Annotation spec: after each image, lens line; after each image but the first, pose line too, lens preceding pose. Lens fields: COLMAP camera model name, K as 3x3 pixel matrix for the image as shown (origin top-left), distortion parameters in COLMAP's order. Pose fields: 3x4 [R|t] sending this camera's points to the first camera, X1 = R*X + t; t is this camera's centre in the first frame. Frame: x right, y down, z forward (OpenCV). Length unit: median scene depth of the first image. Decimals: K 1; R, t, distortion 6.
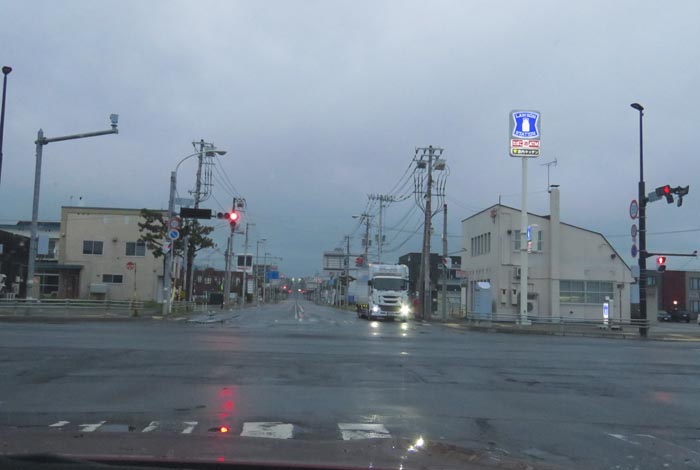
lens RADIAL K [[740.6, 0, 350.4], [0, 740.6, 234.2], [0, 0, 1]] dist [-0.025471, 0.000000]
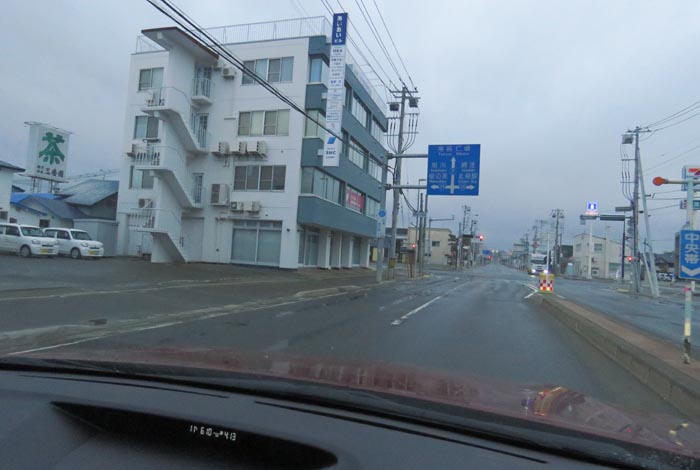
lens RADIAL K [[449.7, 0, 348.5], [0, 449.7, 233.6], [0, 0, 1]] dist [0.004833, 0.000083]
pose [[0.925903, 0.009544, -0.377640, 0.024688], [-0.000049, 0.999684, 0.025145, -0.072278], [0.377760, -0.023263, 0.925611, -0.737291]]
